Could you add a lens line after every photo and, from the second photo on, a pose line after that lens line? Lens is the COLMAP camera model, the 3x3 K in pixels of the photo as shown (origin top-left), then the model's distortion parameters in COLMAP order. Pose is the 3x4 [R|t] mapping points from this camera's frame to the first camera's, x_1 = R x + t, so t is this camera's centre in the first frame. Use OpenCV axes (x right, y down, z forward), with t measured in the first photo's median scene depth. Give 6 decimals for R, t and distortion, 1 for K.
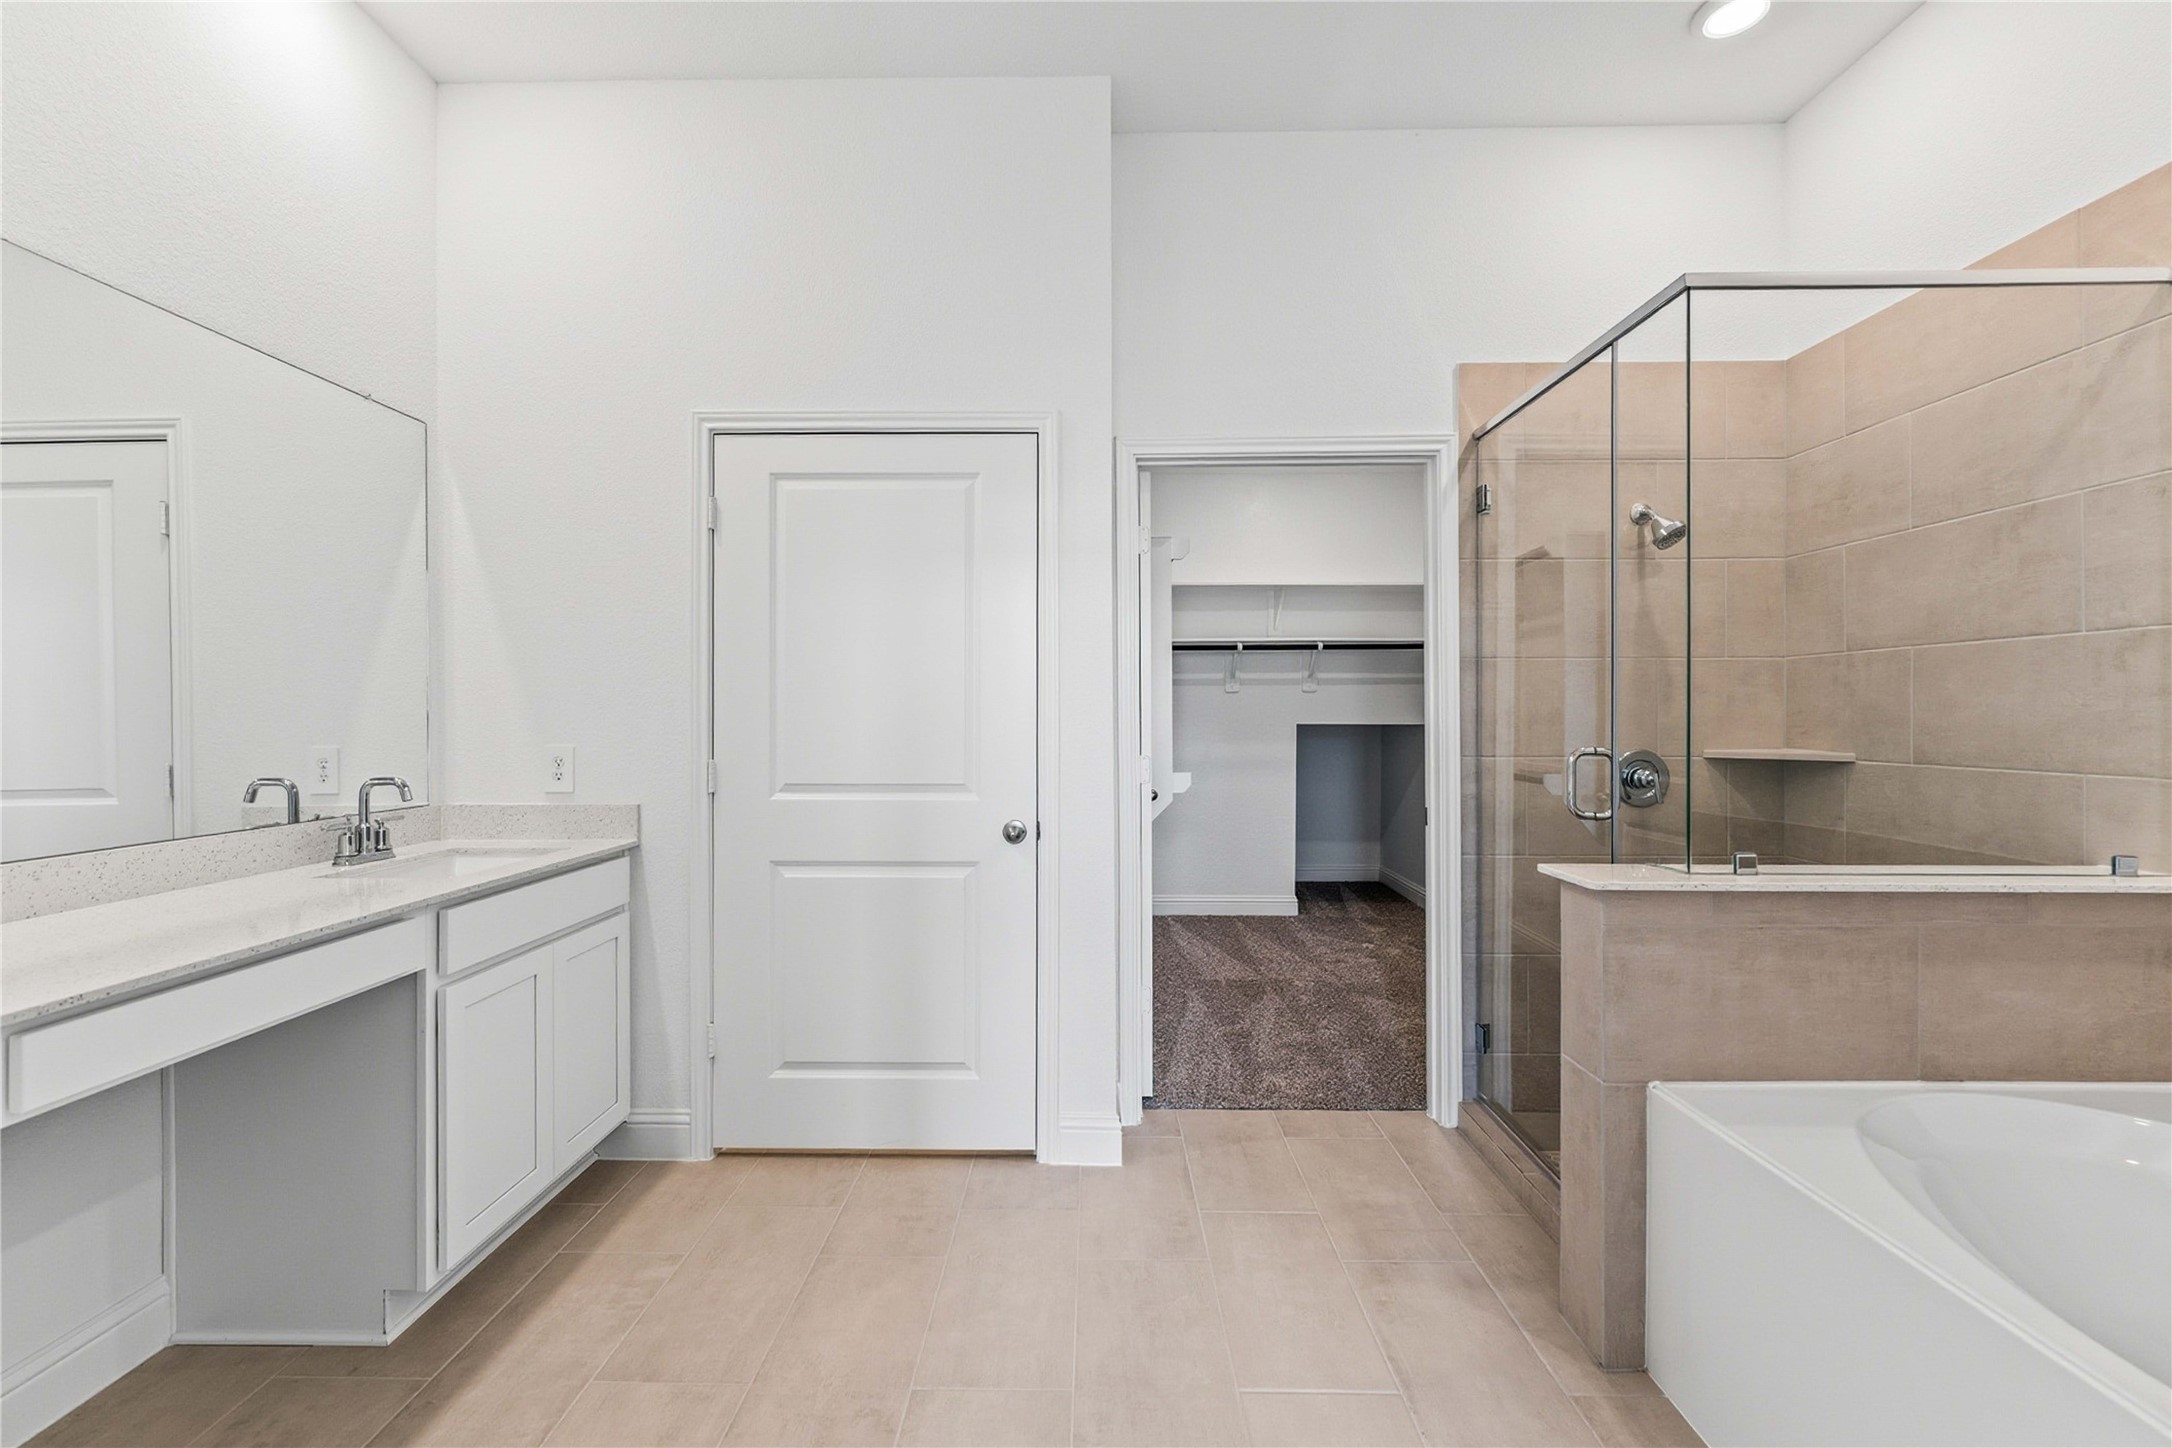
lens RADIAL K [[895.7, 0, 1075.1], [0, 895.7, 714.8], [0, 0, 1]] dist [0.000624, 0.000136]
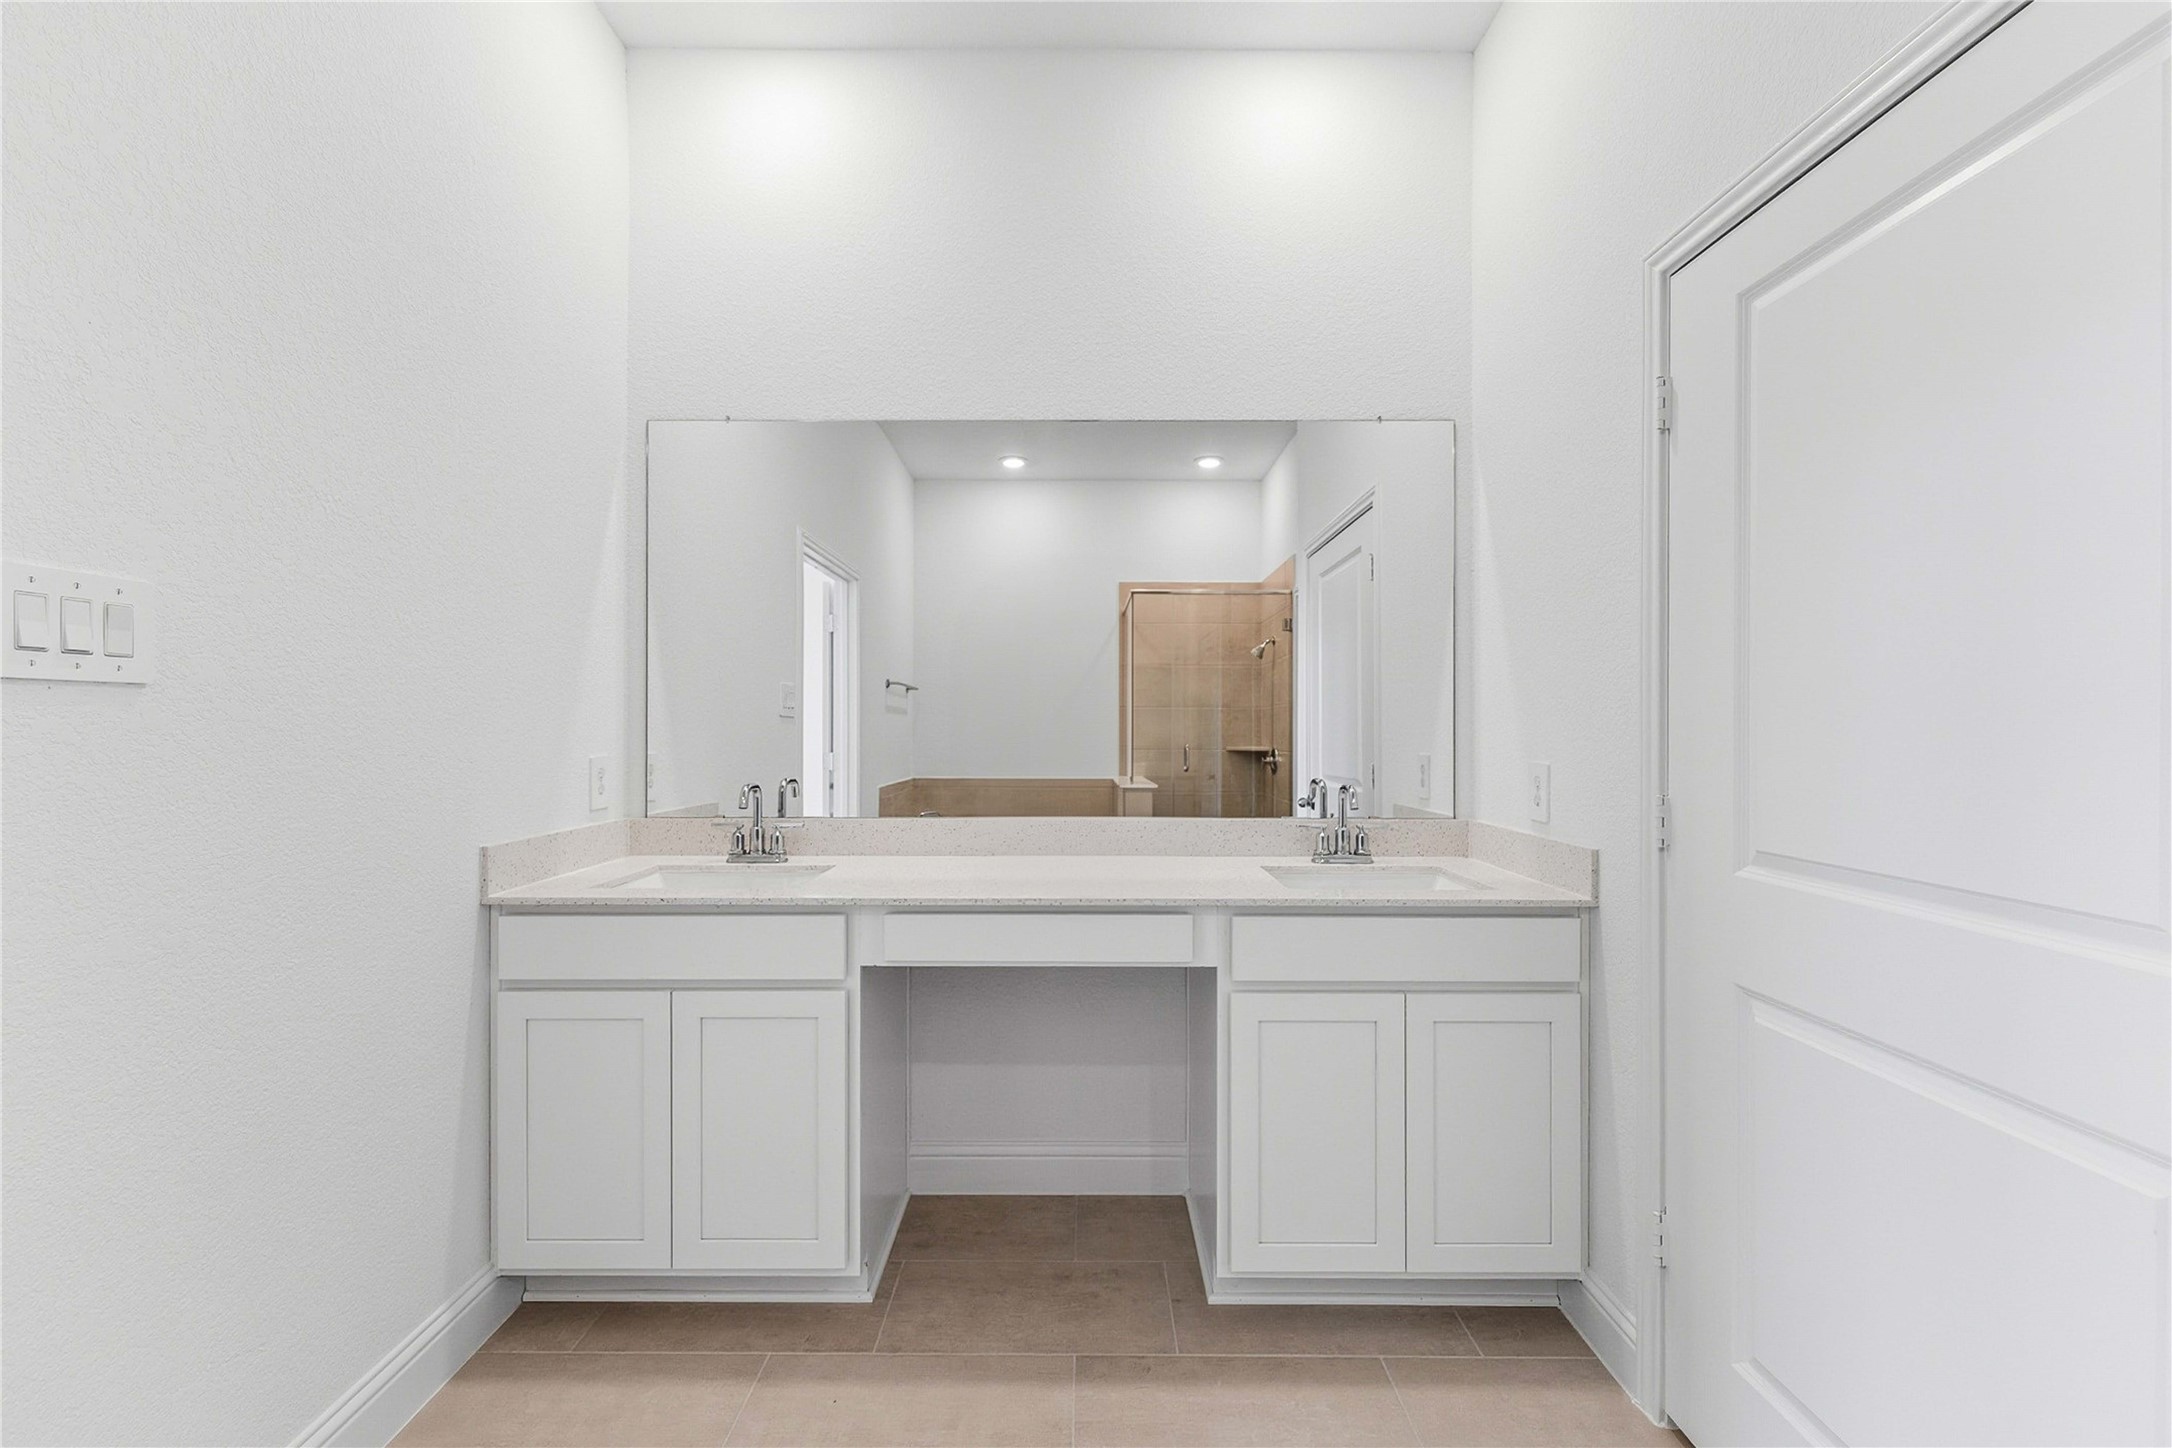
lens RADIAL K [[882.5, 0, 1086.0], [0, 882.5, 724.0], [0, 0, 1]] dist [0.000166, 0.000078]
pose [[0.009611, 0.000782, -0.999954, 0.215218], [0.002873, 0.999996, 0.000809, -0.001529], [0.999950, -0.002881, 0.009609, 0.596475]]
